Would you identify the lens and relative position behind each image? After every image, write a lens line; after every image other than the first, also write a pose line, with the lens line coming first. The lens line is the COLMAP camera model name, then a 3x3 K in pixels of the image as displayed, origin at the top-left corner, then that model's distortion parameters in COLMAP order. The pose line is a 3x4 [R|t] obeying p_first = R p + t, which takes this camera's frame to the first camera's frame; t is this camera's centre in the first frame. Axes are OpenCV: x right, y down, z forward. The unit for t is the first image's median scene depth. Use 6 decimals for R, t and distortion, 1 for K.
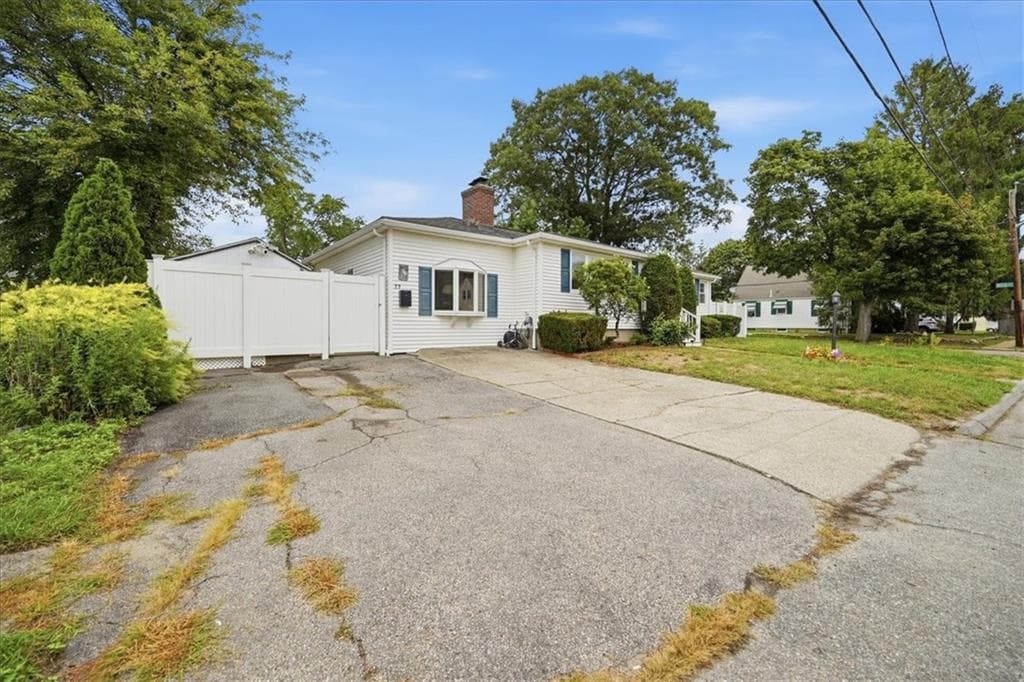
lens RADIAL K [[409.8, 0, 509.2], [0, 409.8, 337.5], [0, 0, 1]] dist [-0.003098, 0.000669]
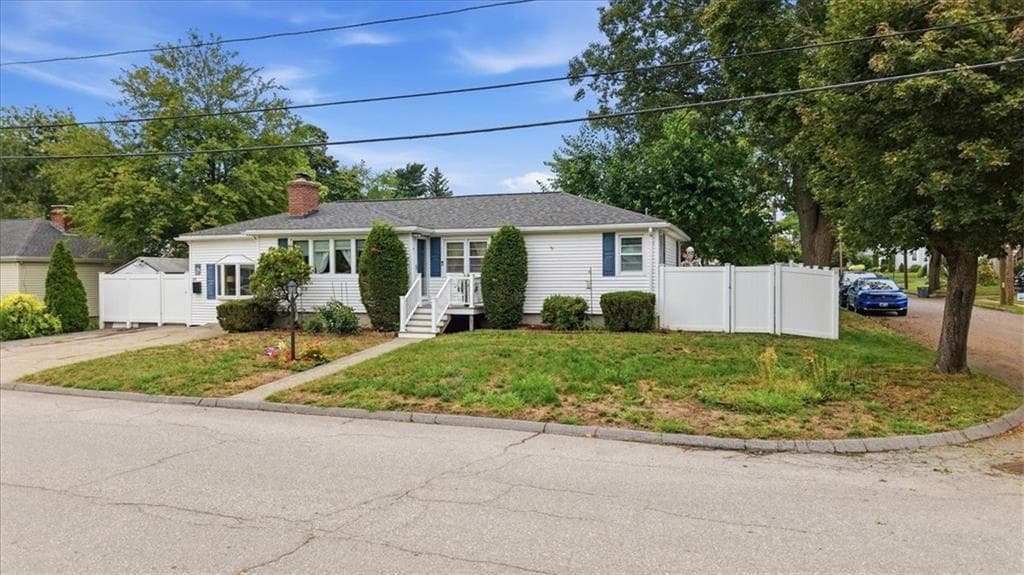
lens RADIAL K [[687.7, 0, 508.1], [0, 687.7, 289.8], [0, 0, 1]] dist [0.036483, -0.048826]
pose [[0.533556, 0.008924, -0.845718, 2.318211], [-0.017199, 0.999852, -0.000300, -0.102213], [0.845590, 0.014706, 0.533630, 0.609534]]
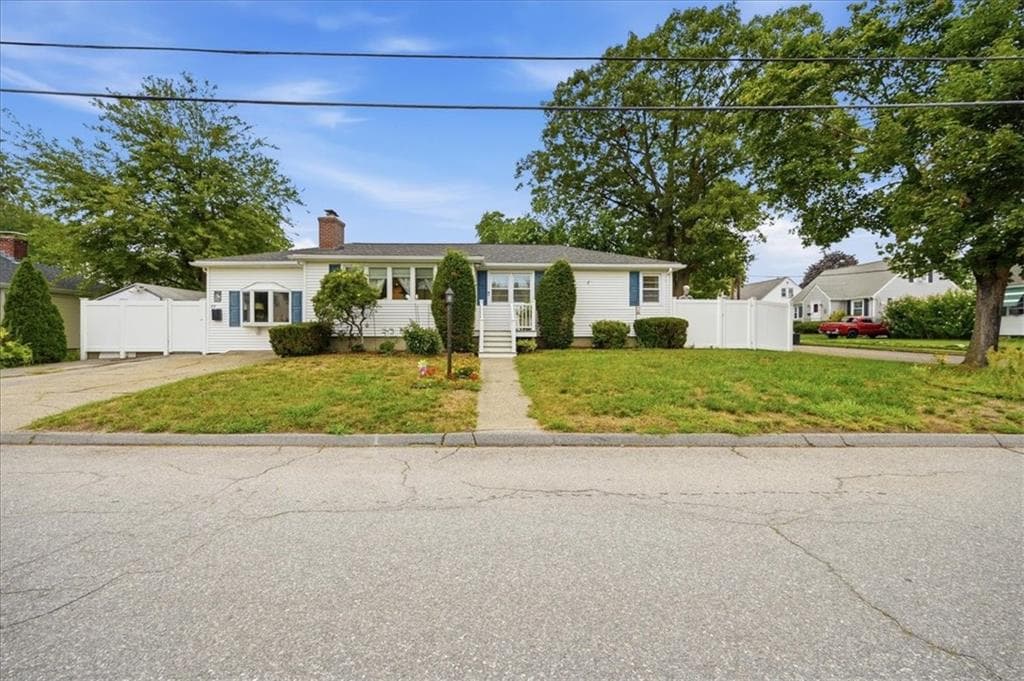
lens RADIAL K [[409.8, 0, 511.9], [0, 409.8, 335.2], [0, 0, 1]] dist [-0.003098, 0.000669]
pose [[0.801902, 0.001216, -0.597454, 1.367320], [-0.013686, 0.999773, -0.016334, -0.014794], [0.597299, 0.021275, 0.801737, 0.463147]]
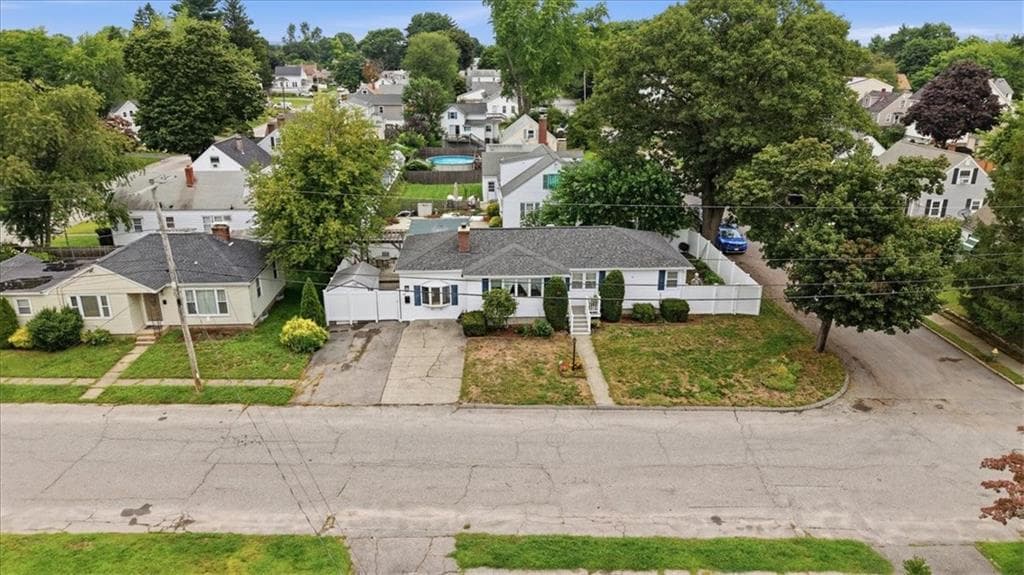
lens RADIAL K [[687.7, 0, 505.6], [0, 687.7, 287.7], [0, 0, 1]] dist [0.036483, -0.048826]
pose [[0.803233, 0.189094, -0.564854, 2.337002], [-0.012641, 0.953473, 0.301214, -1.313138], [0.595530, -0.234804, 0.768251, -1.623414]]
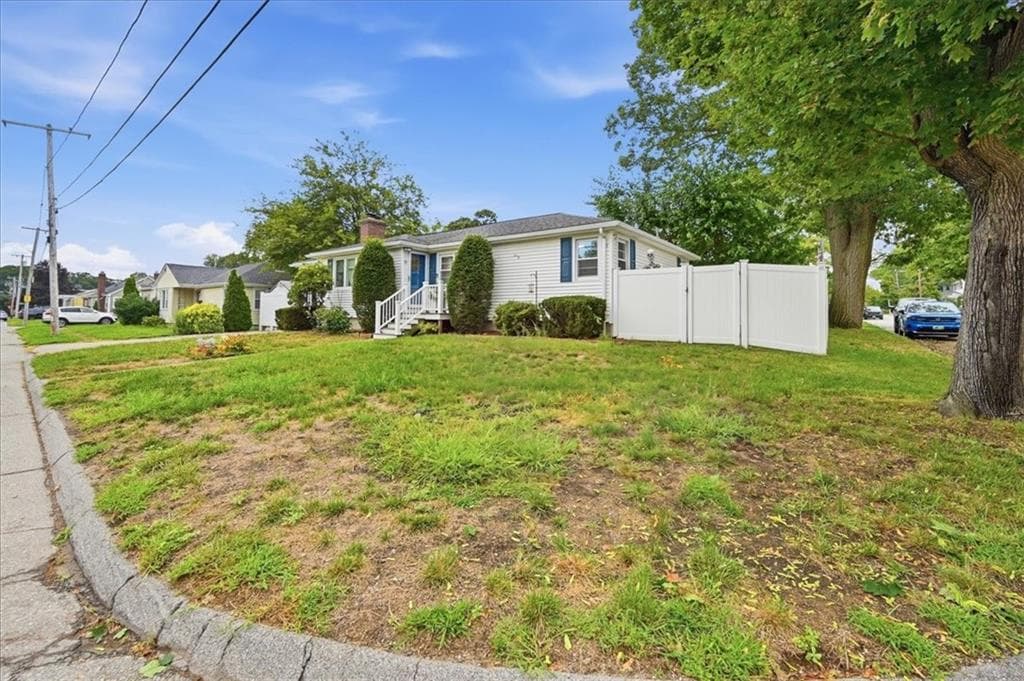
lens RADIAL K [[431.7, 0, 516.0], [0, 431.7, 306.2], [0, 0, 1]] dist [0.000405, 0.000625]
pose [[0.247789, -0.021457, -0.968576, 1.947556], [-0.035232, 0.998894, -0.031142, -0.040278], [0.968173, 0.041842, 0.246759, 1.446727]]
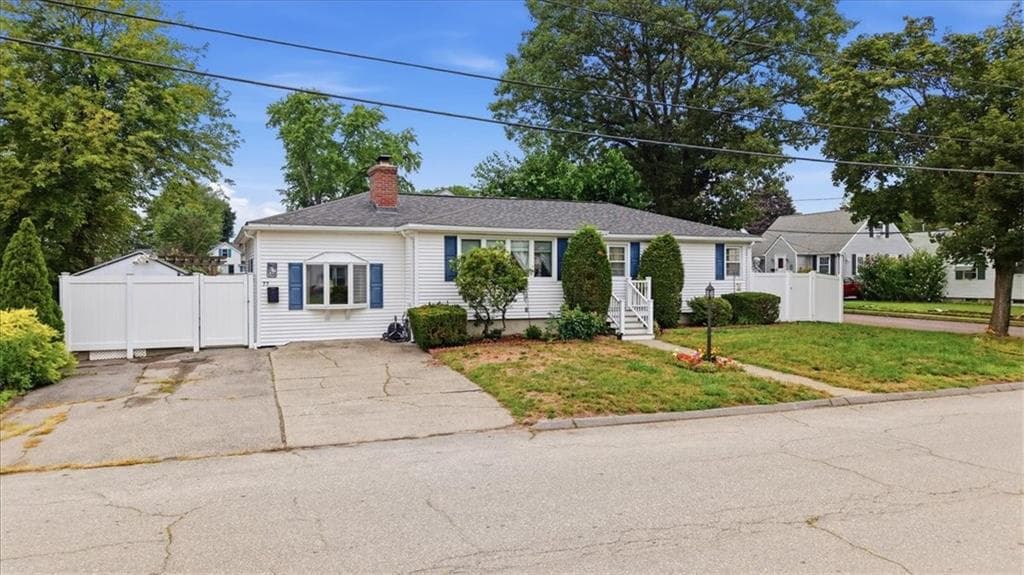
lens RADIAL K [[687.7, 0, 509.4], [0, 687.7, 289.2], [0, 0, 1]] dist [0.036483, -0.048826]
pose [[0.964297, -0.002081, -0.264815, 0.788471], [-0.001070, 0.999930, -0.011754, -0.086649], [0.264821, 0.011618, 0.964228, -0.549047]]
